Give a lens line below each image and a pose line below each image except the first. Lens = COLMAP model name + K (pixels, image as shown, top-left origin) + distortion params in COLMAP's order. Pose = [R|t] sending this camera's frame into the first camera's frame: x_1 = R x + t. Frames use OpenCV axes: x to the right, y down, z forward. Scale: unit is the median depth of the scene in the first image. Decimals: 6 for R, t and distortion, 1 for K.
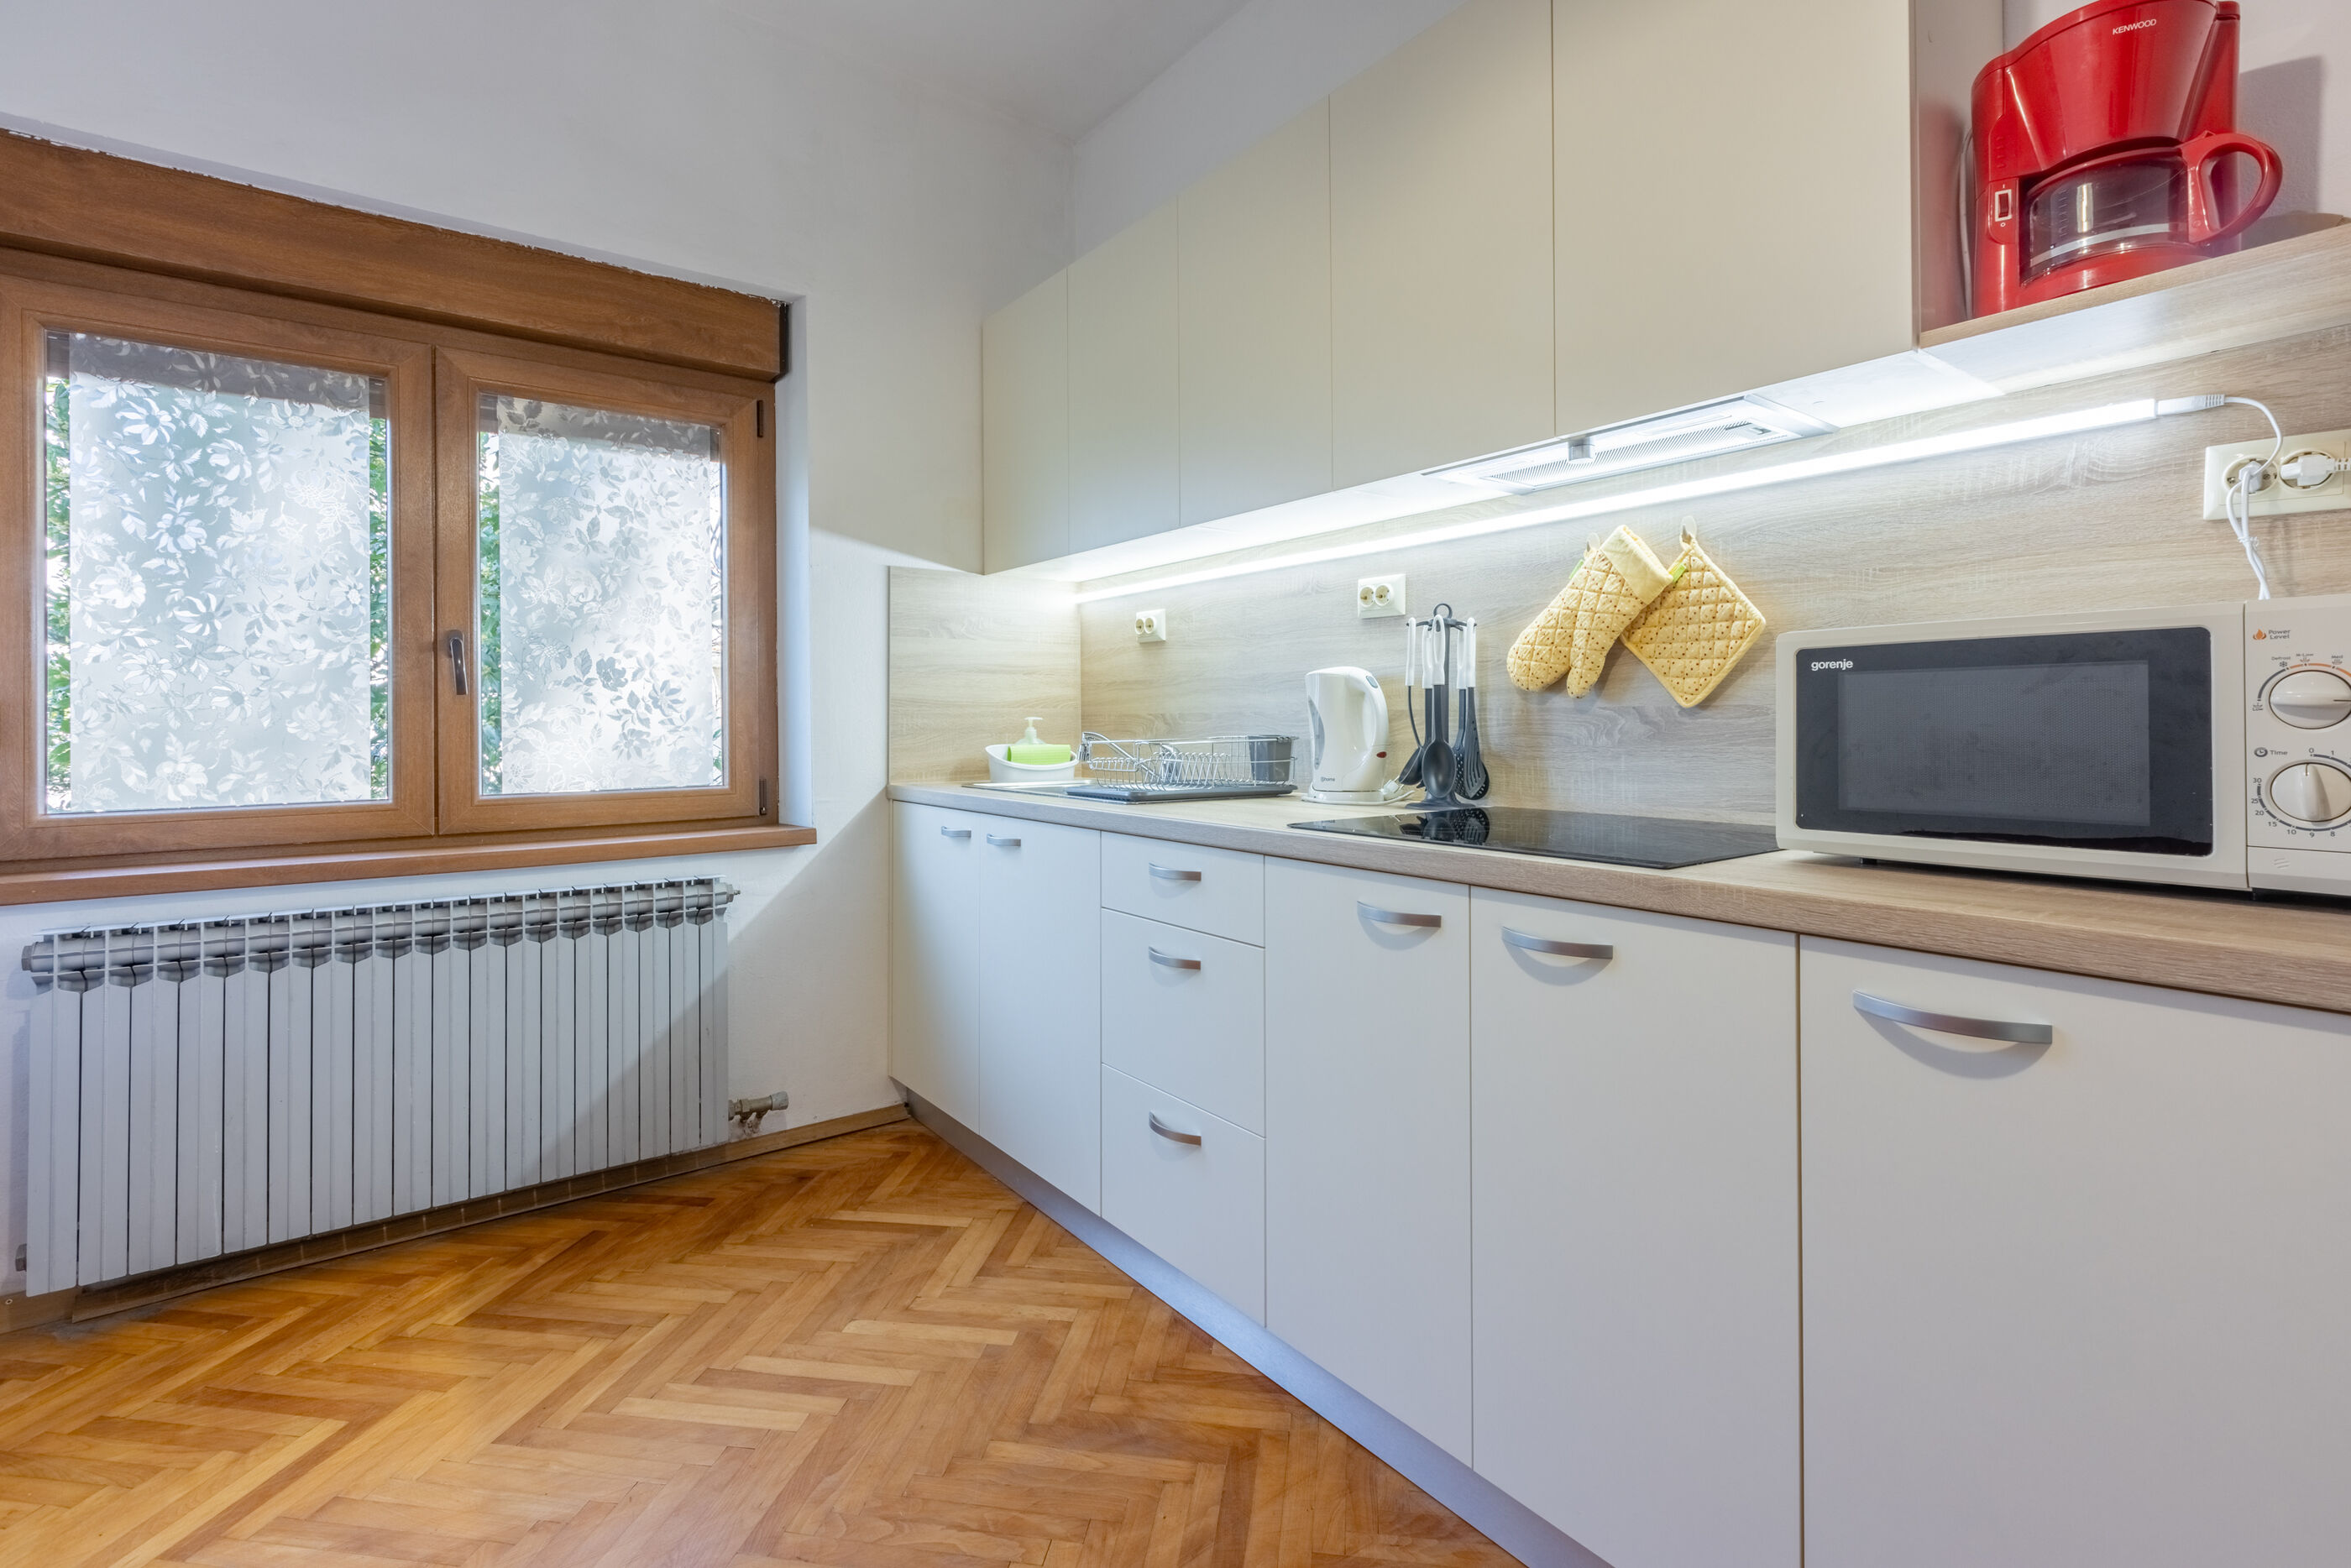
lens RADIAL K [[1058.4, 0, 1162.7], [0, 1058.4, 708.0], [0, 0, 1]] dist [-0.002259, -0.001211]
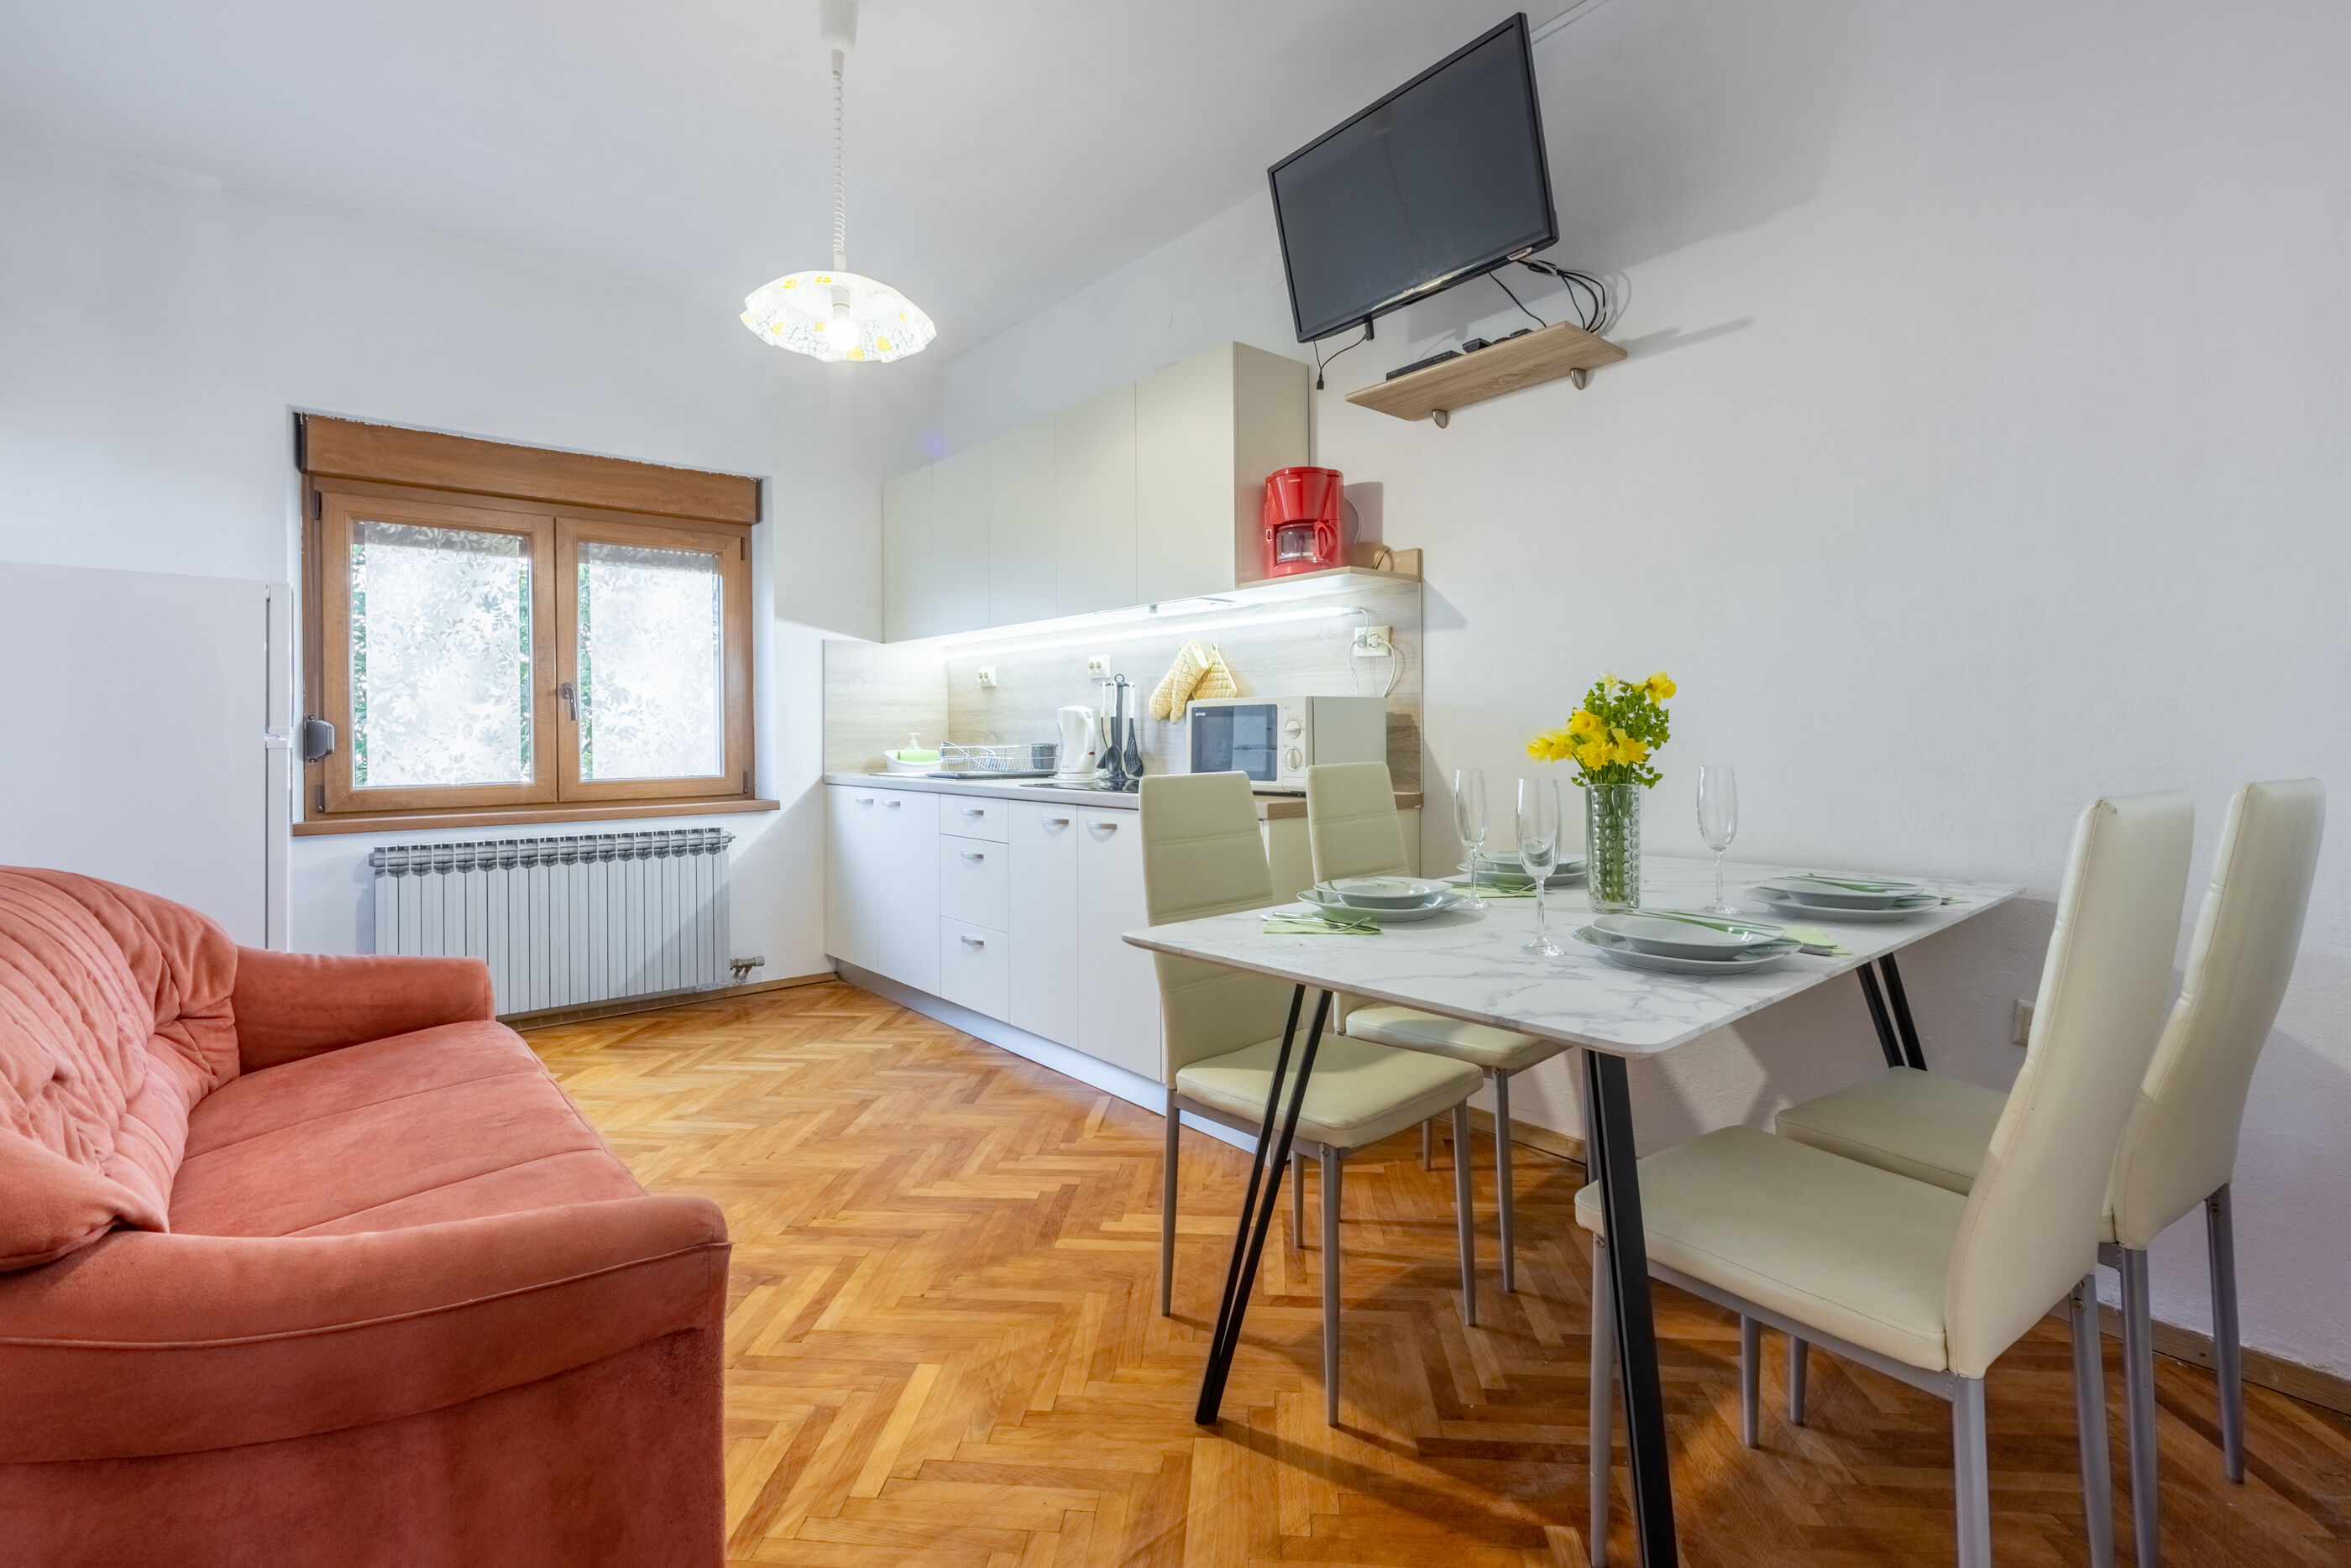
lens RADIAL K [[1058.4, 0, 1153.2], [0, 1058.4, 729.2], [0, 0, 1]] dist [-0.002259, -0.001211]
pose [[0.998424, -0.000401, 0.056121, 0.182985], [-0.000040, 0.999969, 0.007848, -0.011653], [-0.056122, -0.007837, 0.998393, -0.770691]]
